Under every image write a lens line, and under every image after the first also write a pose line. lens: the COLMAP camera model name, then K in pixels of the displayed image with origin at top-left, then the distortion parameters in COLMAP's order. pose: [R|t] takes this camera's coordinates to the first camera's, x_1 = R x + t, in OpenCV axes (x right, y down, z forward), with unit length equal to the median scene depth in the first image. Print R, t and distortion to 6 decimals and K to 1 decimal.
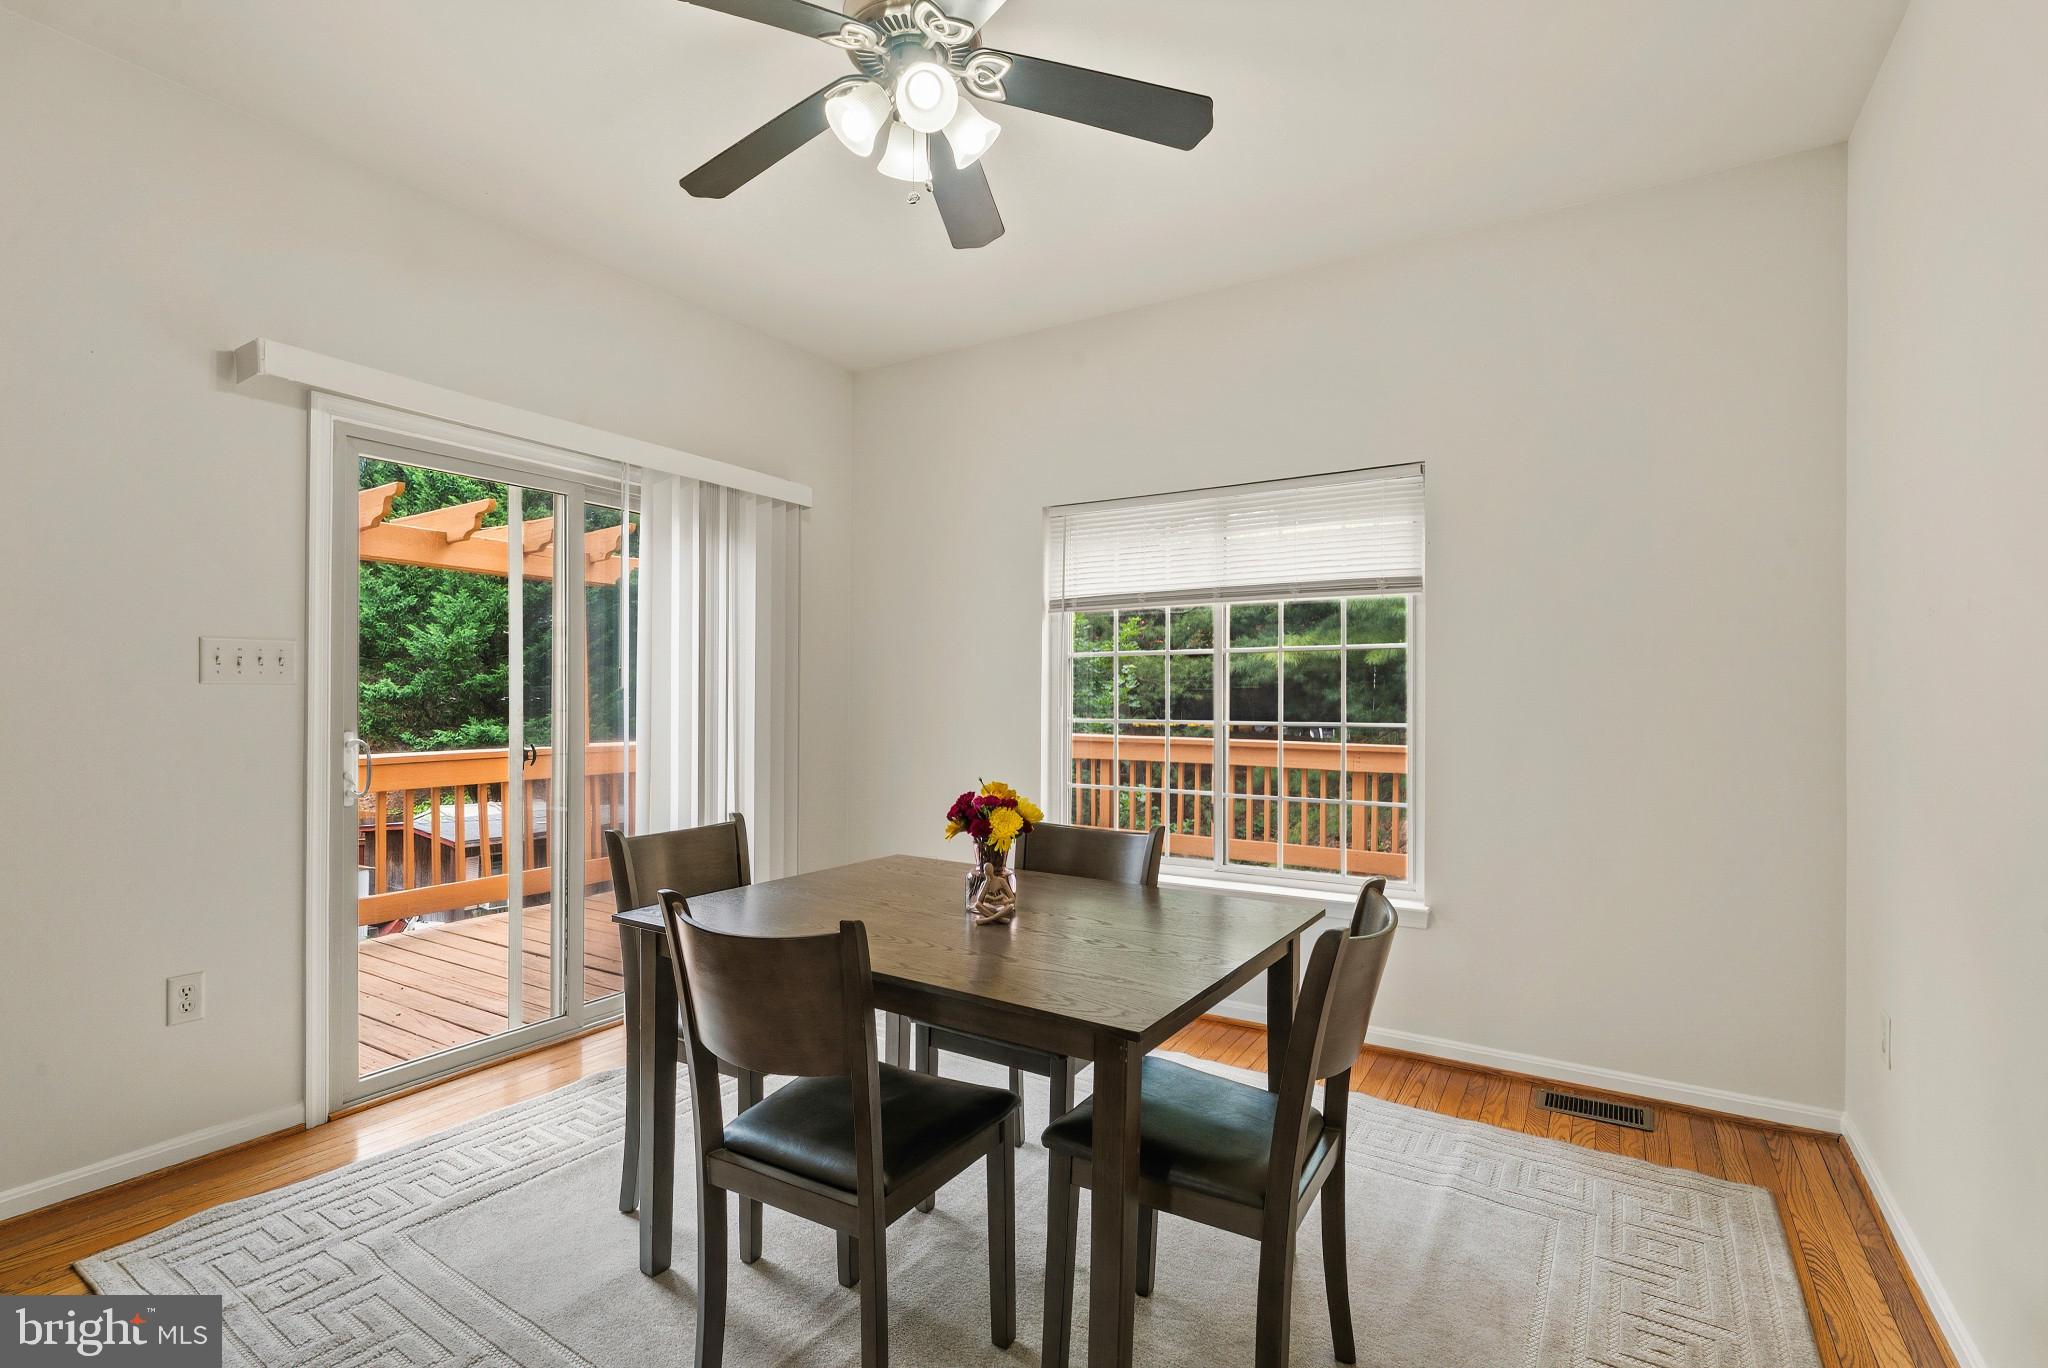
lens RADIAL K [[961.4, 0, 1047.6], [0, 961.4, 690.8], [0, 0, 1]] dist [0.002699, 0.001161]
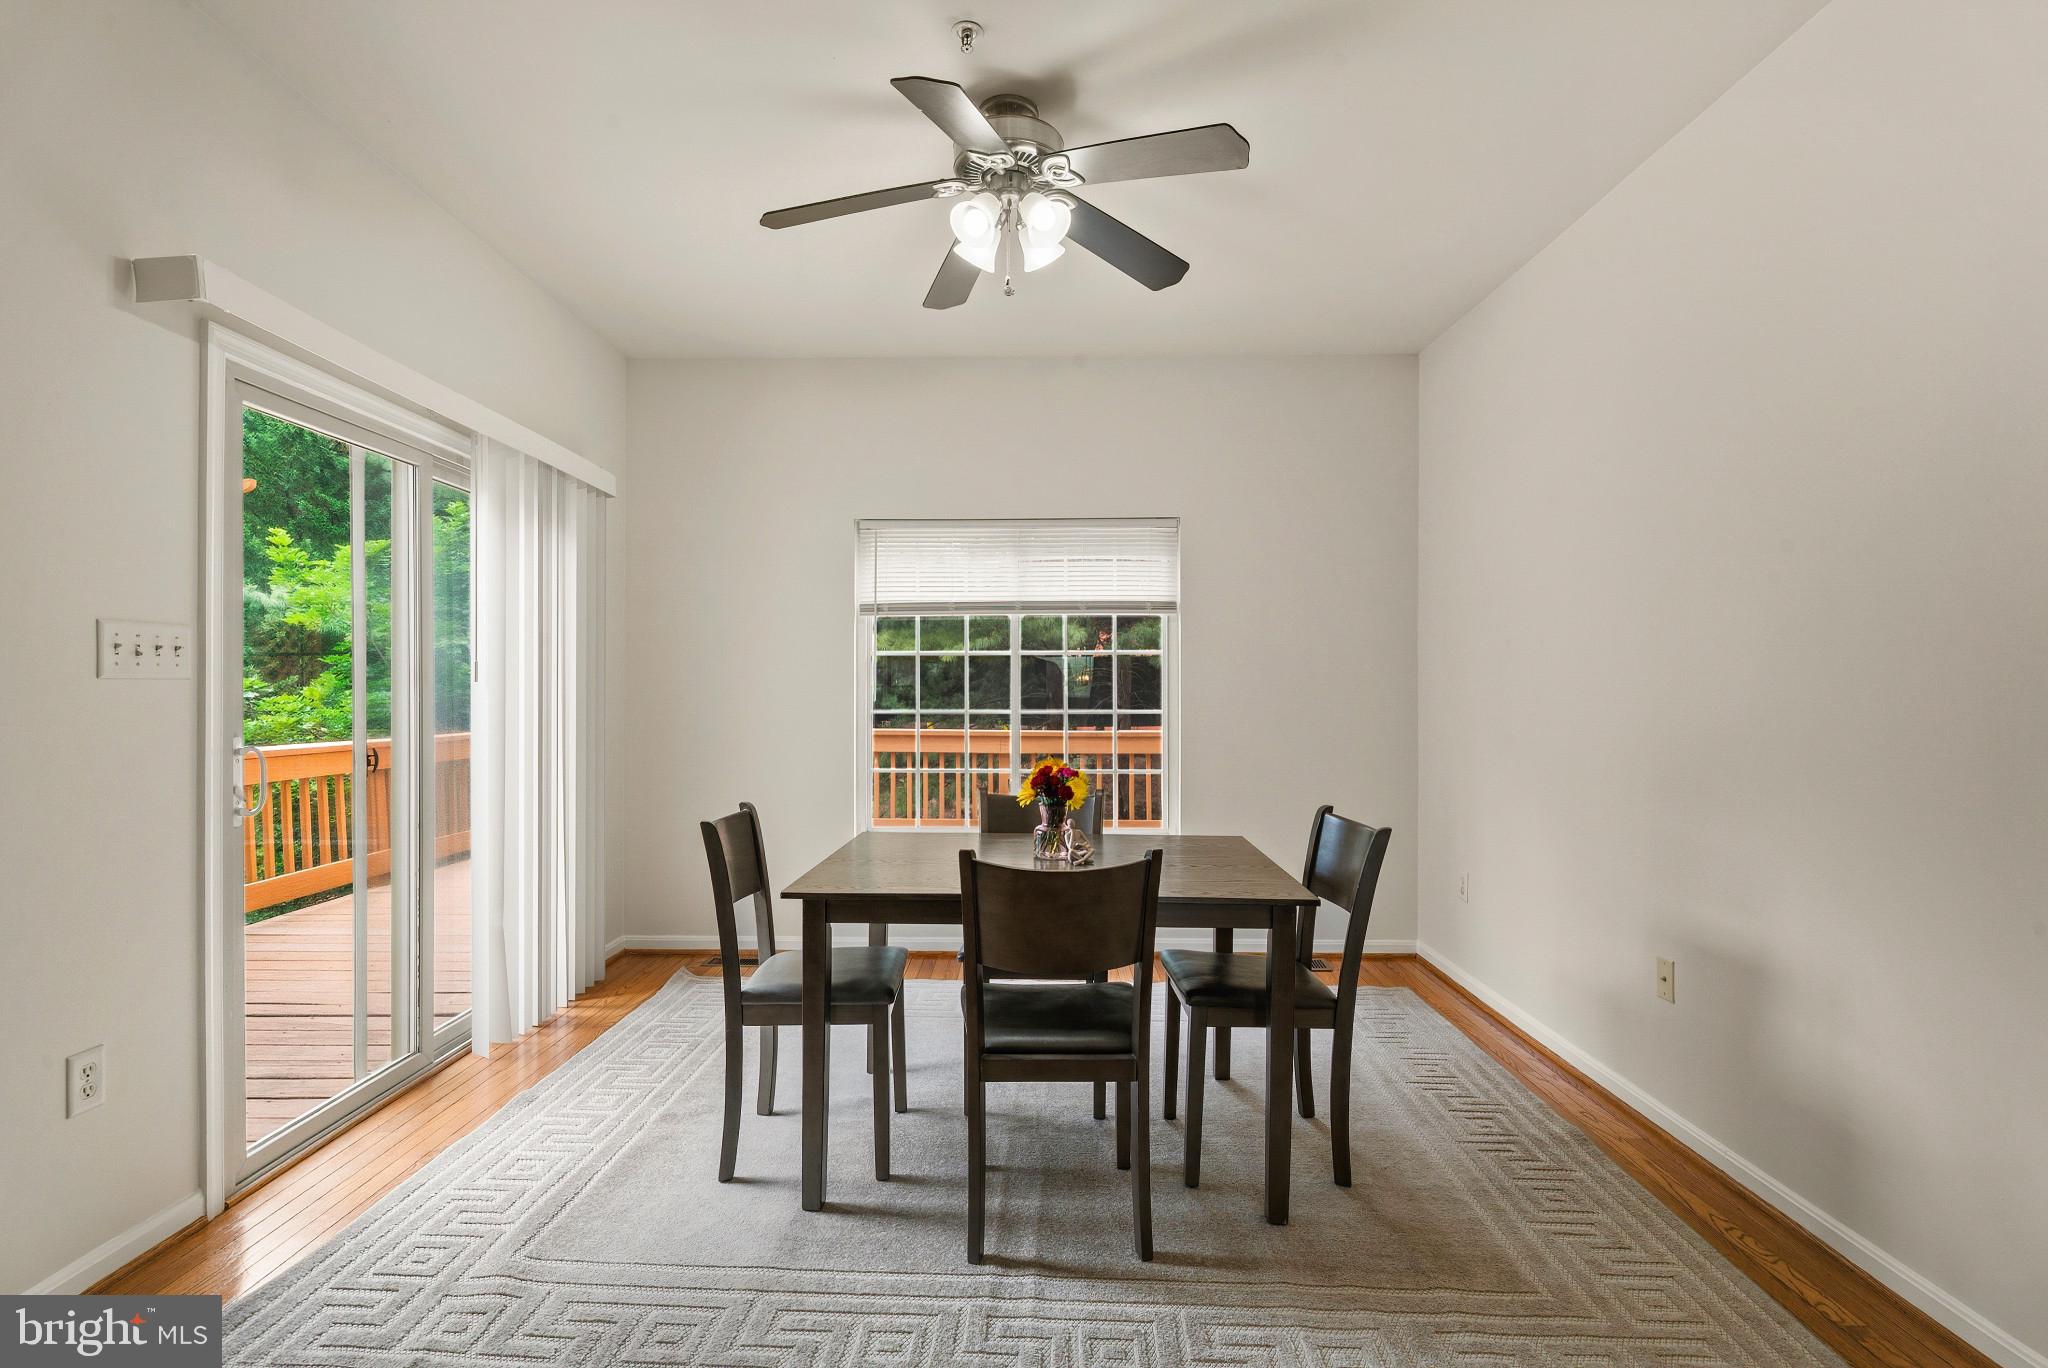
lens RADIAL K [[961.4, 0, 1047.6], [0, 961.4, 690.8], [0, 0, 1]] dist [0.002699, 0.001161]
pose [[0.851271, -0.002828, 0.524719, -0.463780], [-0.001497, 0.999968, 0.007819, -0.003960], [-0.524724, -0.007442, 0.851240, -0.056174]]
